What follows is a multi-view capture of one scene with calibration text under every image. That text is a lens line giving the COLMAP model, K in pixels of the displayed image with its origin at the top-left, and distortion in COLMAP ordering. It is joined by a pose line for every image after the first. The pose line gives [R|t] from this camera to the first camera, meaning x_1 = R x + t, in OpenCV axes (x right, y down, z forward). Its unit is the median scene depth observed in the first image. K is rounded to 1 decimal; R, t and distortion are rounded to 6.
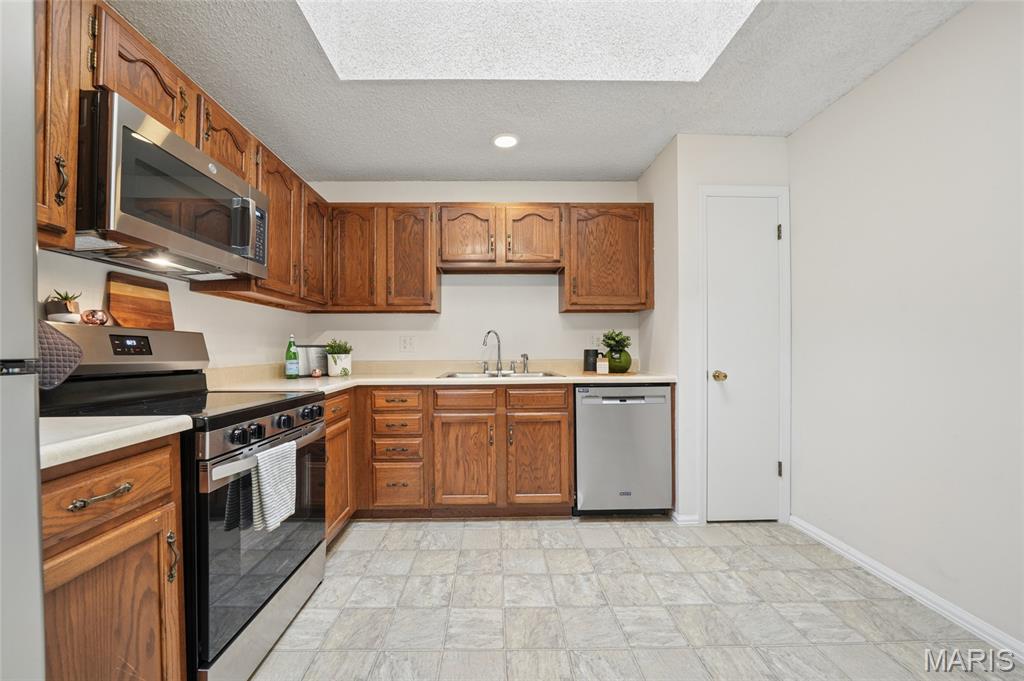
lens RADIAL K [[376.5, 0, 499.1], [0, 376.5, 350.0], [0, 0, 1]] dist [-0.015534, 0.000038]
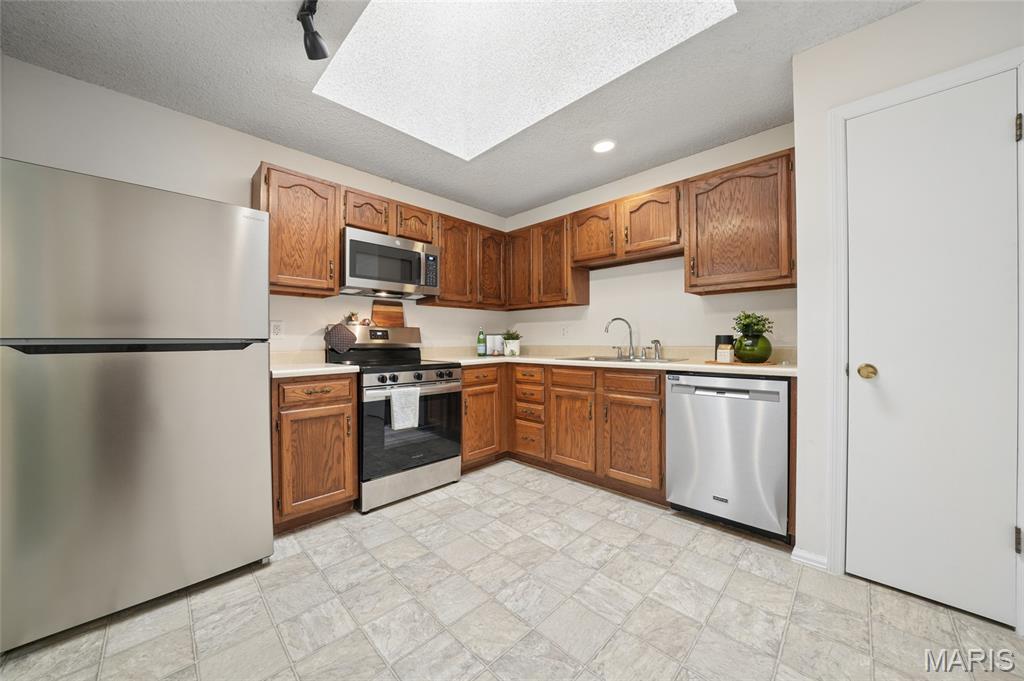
lens RADIAL K [[363.7, 0, 508.5], [0, 363.7, 339.4], [0, 0, 1]] dist [-0.017100, 0.000362]
pose [[0.696165, -0.000176, -0.717882, 0.591745], [0.002399, 0.999995, 0.002081, 0.006865], [0.717878, -0.003171, 0.696162, 0.058914]]
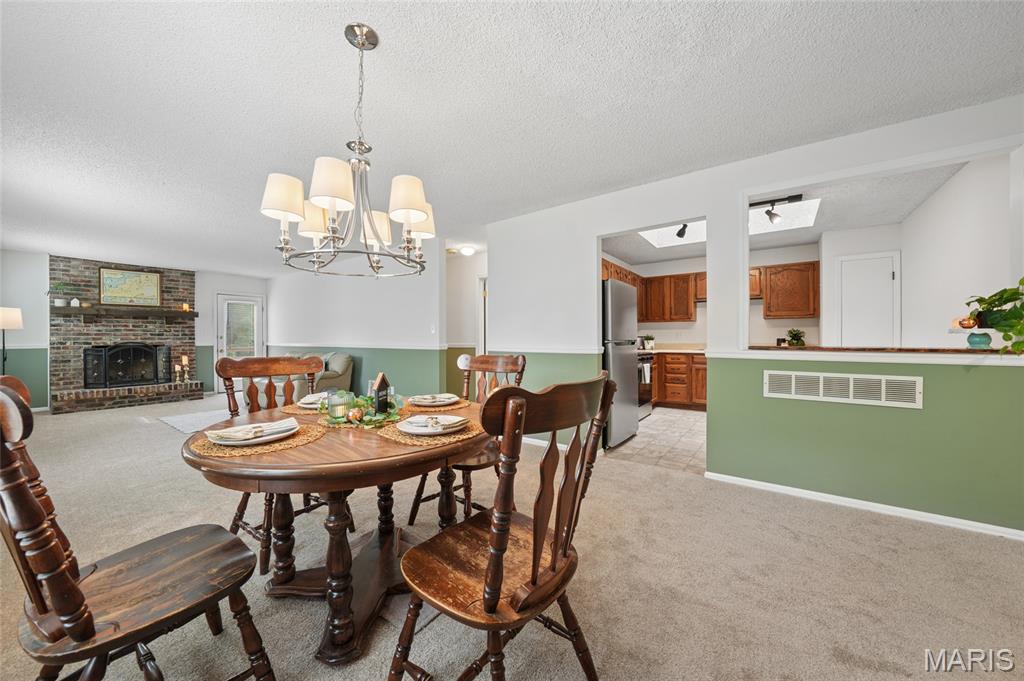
lens RADIAL K [[363.7, 0, 508.5], [0, 363.7, 339.4], [0, 0, 1]] dist [-0.017100, 0.000362]
pose [[0.792751, 0.002788, -0.609539, 0.310039], [0.001794, 0.999975, 0.006907, -0.013279], [0.609543, -0.006569, 0.792726, -1.564603]]
